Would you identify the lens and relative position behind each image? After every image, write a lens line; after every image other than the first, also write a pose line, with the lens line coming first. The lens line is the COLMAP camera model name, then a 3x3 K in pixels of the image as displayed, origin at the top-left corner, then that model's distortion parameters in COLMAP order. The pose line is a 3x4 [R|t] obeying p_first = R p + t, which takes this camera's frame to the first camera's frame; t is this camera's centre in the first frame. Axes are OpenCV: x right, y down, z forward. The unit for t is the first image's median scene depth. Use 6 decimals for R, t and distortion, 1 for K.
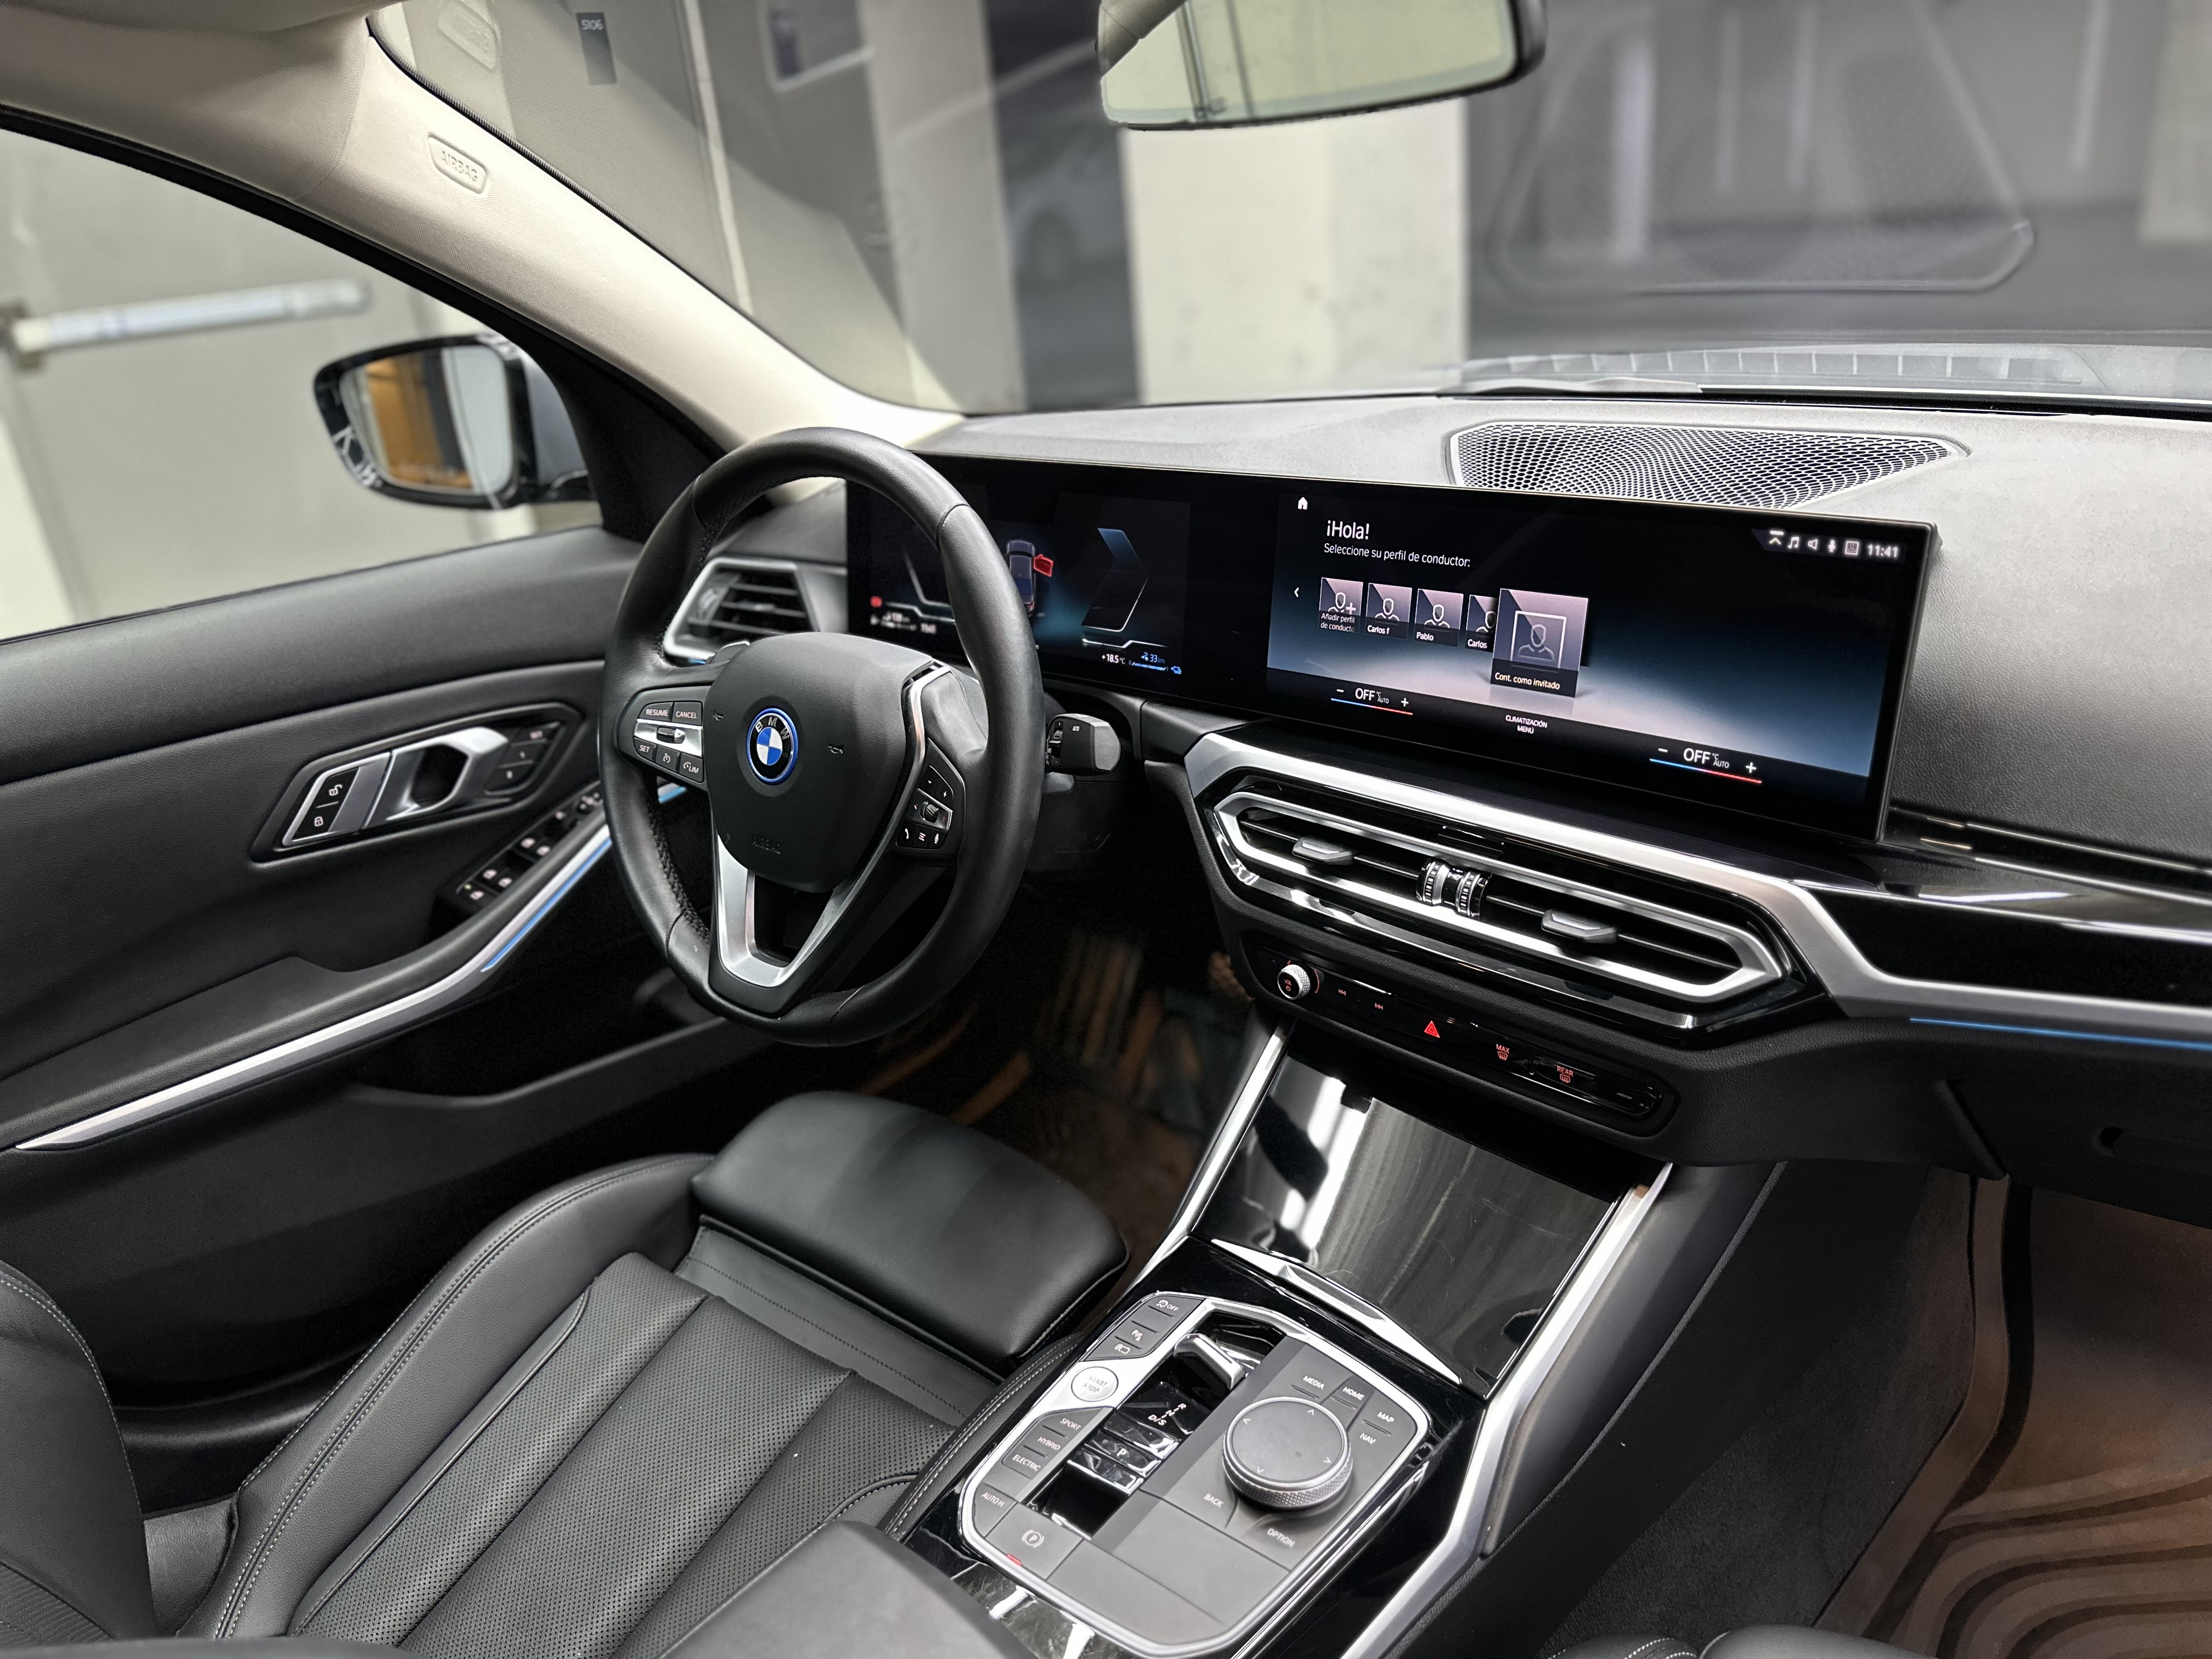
lens RADIAL K [[1554.8, 0, 1106.0], [0, 1554.8, 829.5], [0, 0, 1]] dist [0.089667, -0.134575]
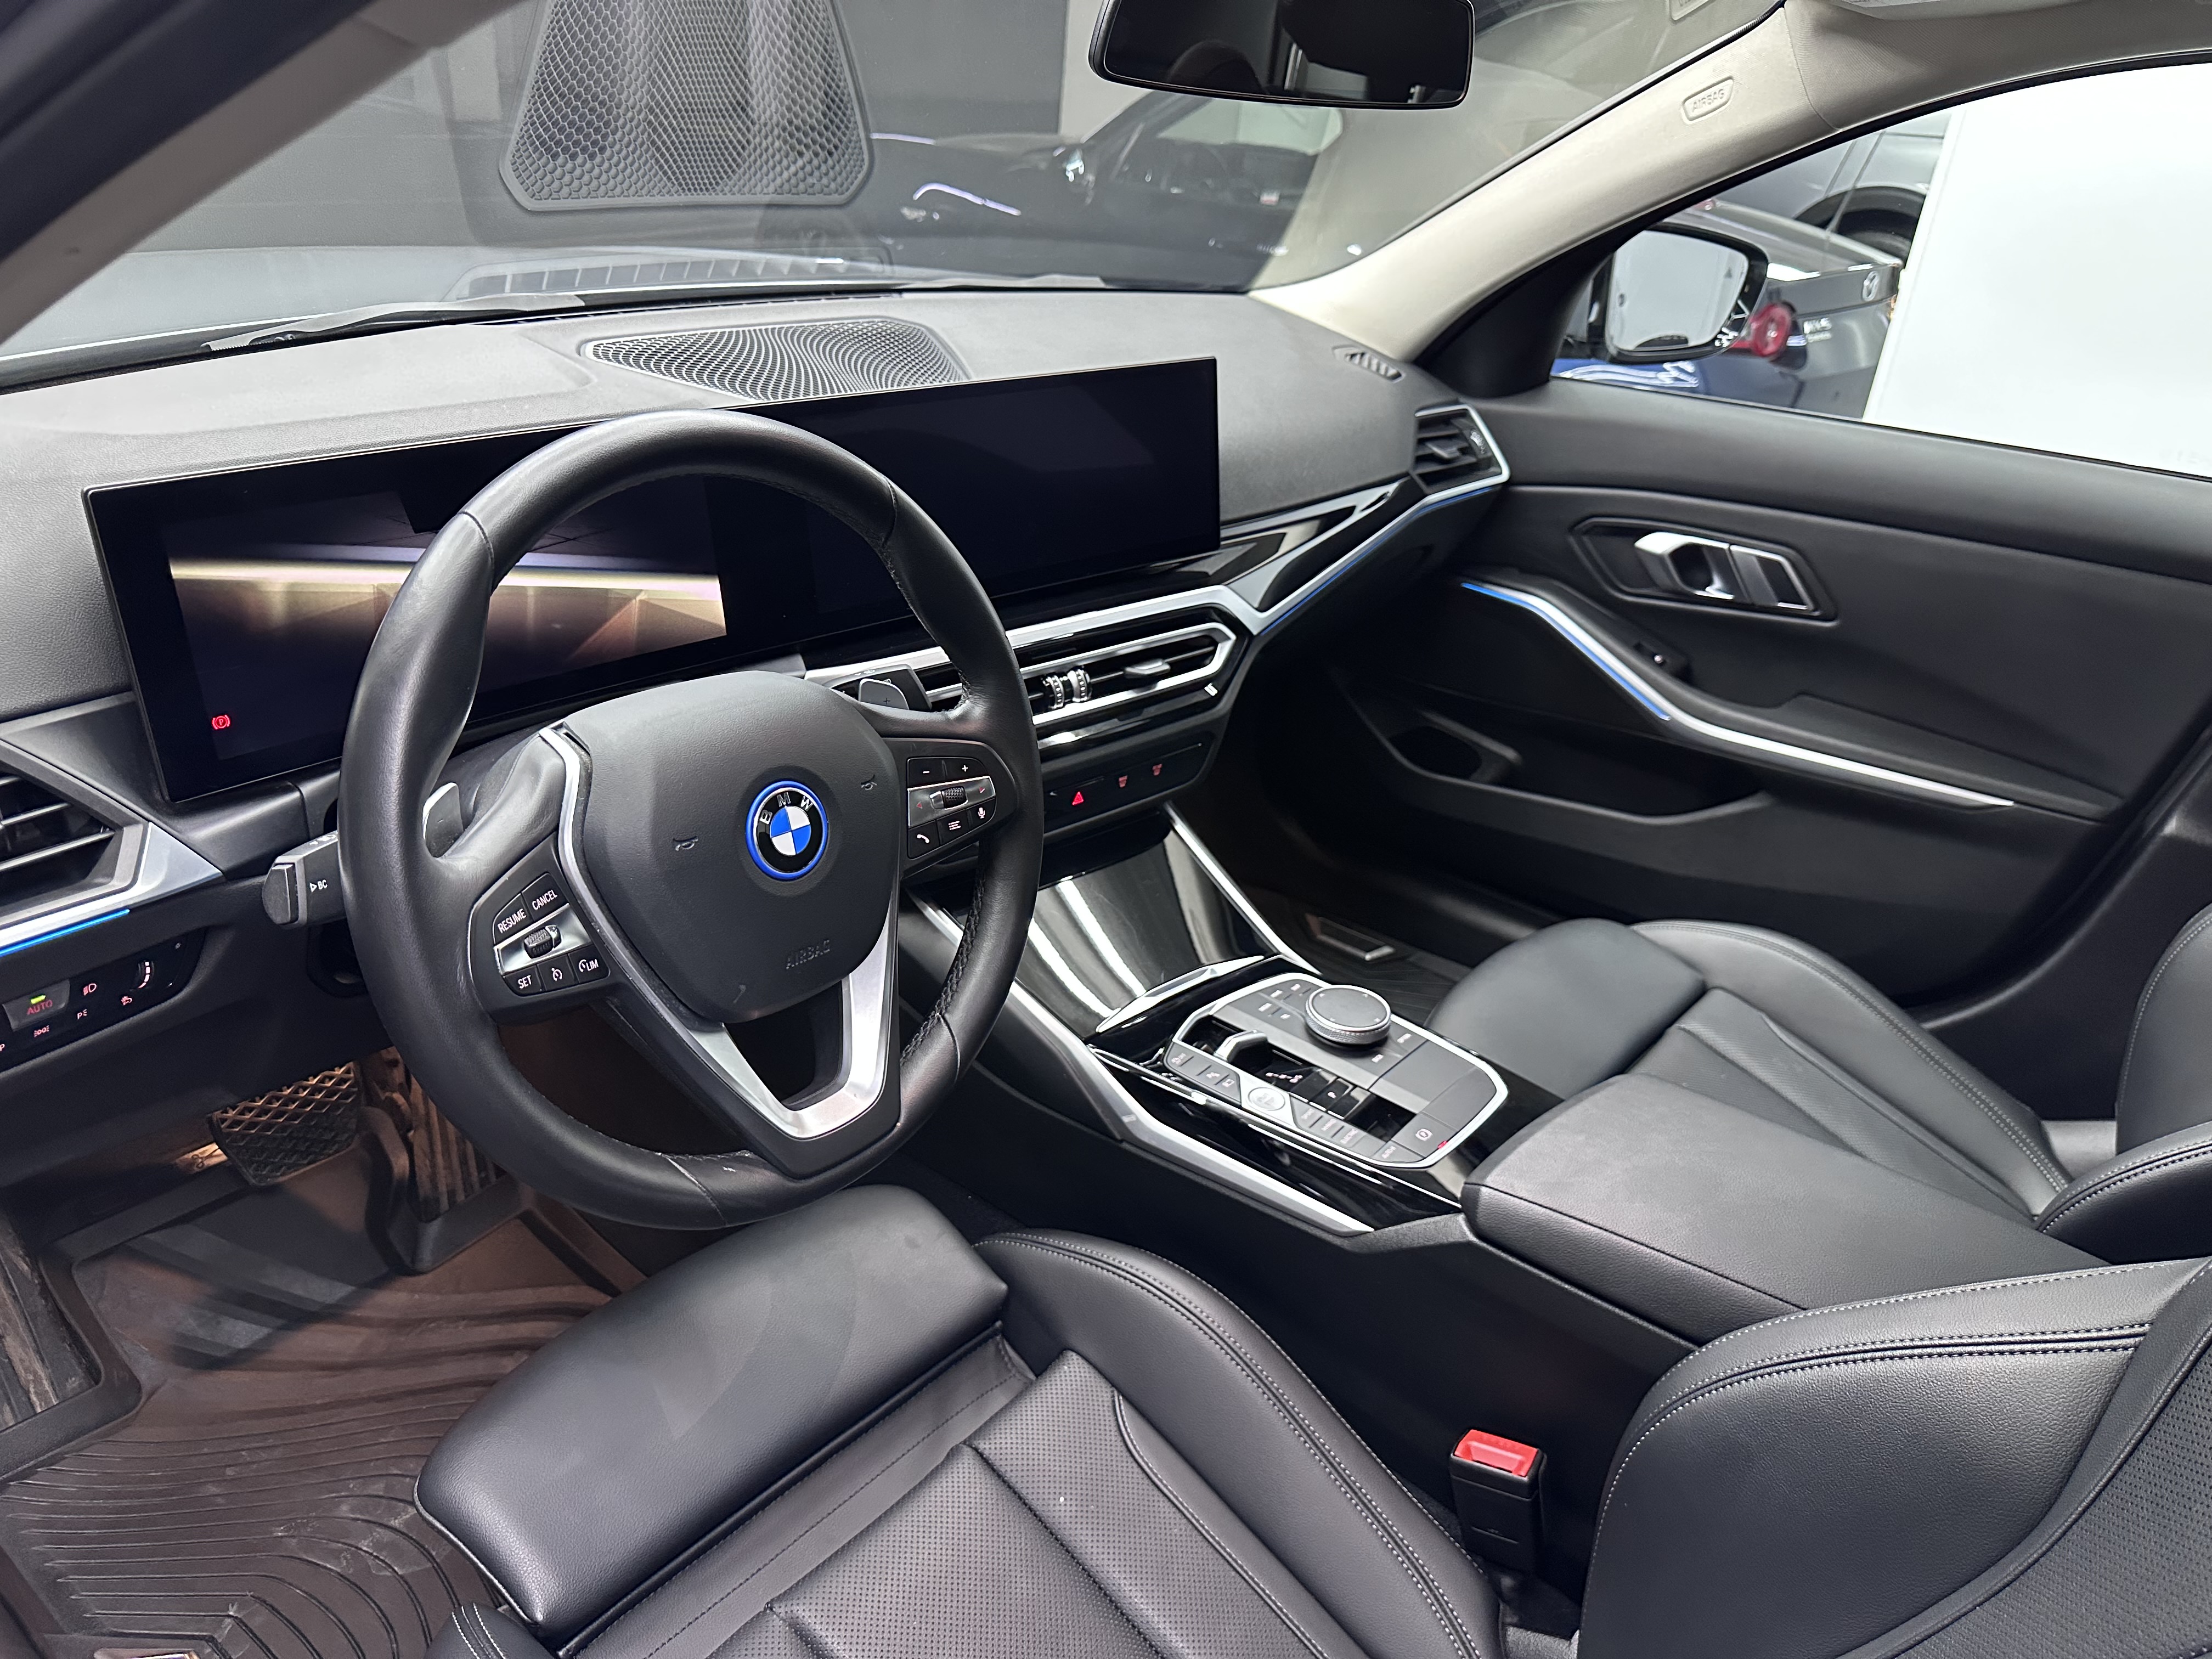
lens RADIAL K [[1554.8, 0, 1106.0], [0, 1554.8, 829.5], [0, 0, 1]] dist [0.089667, -0.134575]
pose [[0.007567, -0.374628, 0.927144, -0.898168], [0.304894, 0.883887, 0.354660, -0.270453], [-0.952356, 0.279997, 0.120910, 0.742109]]
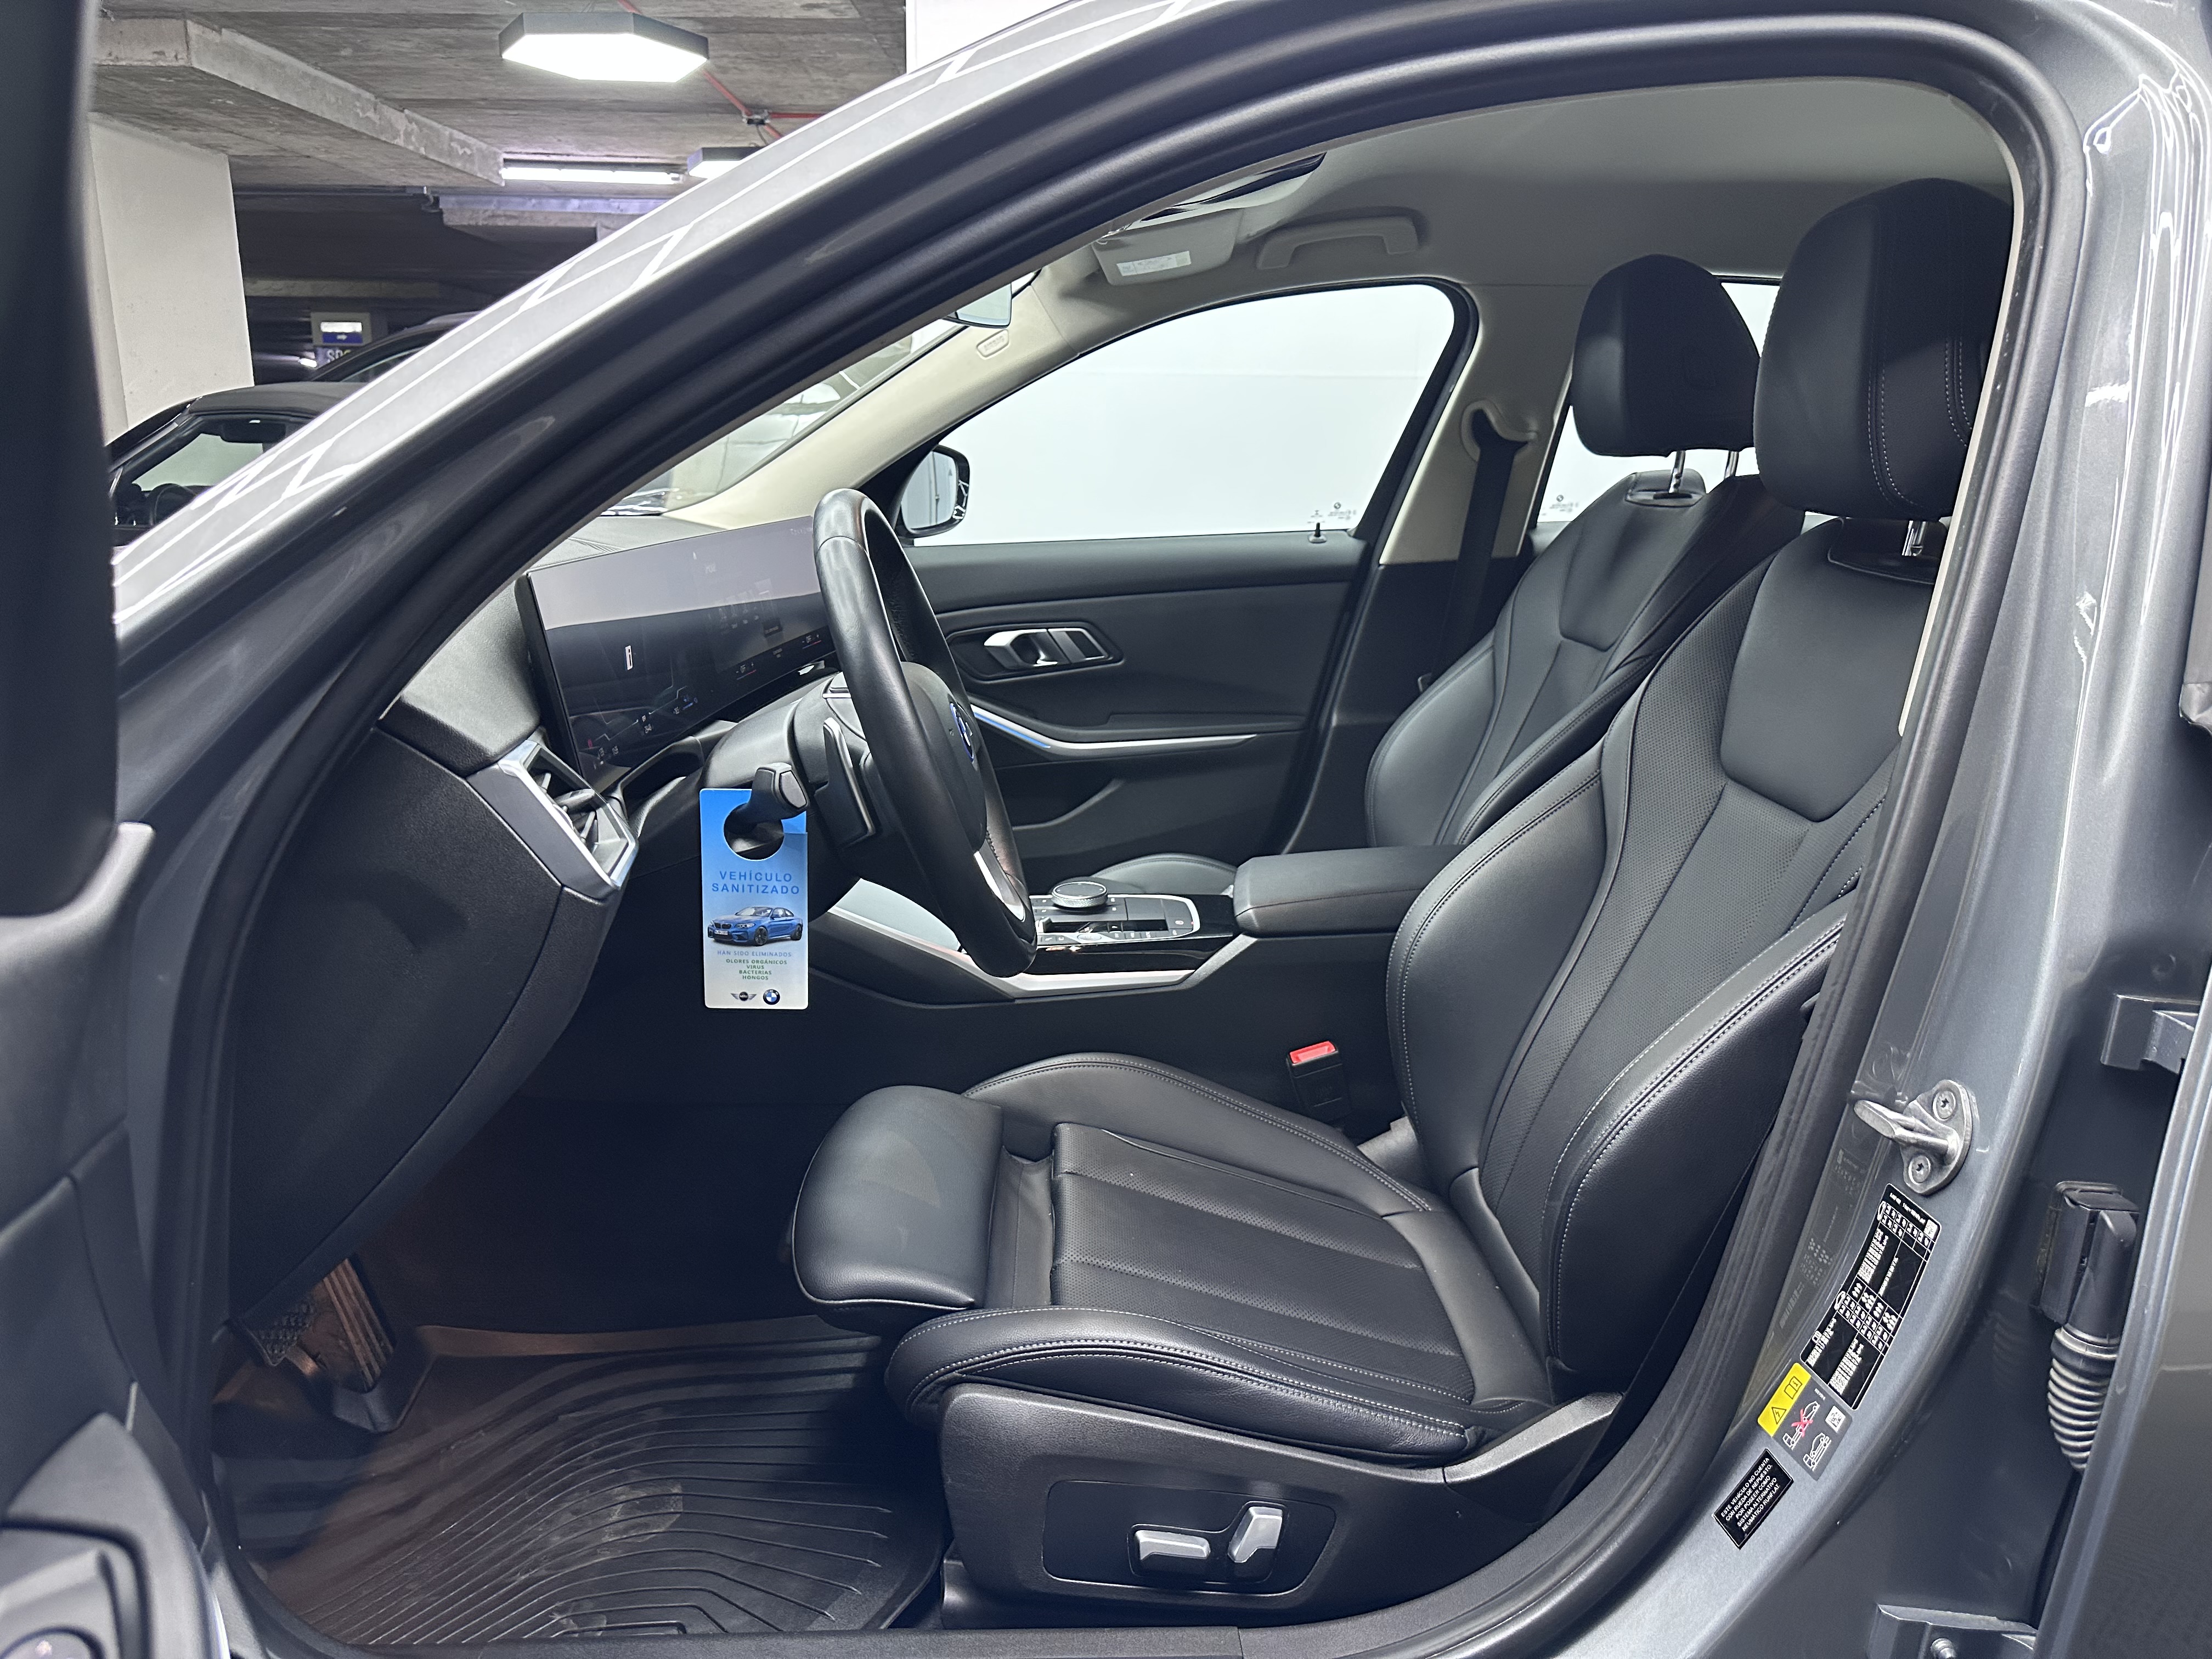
lens RADIAL K [[1554.8, 0, 1106.0], [0, 1554.8, 829.5], [0, 0, 1]] dist [0.089667, -0.134575]
pose [[-0.655638, -0.099479, 0.748493, -1.183182], [0.330855, 0.853206, 0.403206, -0.433954], [-0.678729, 0.512000, -0.526481, 1.576278]]
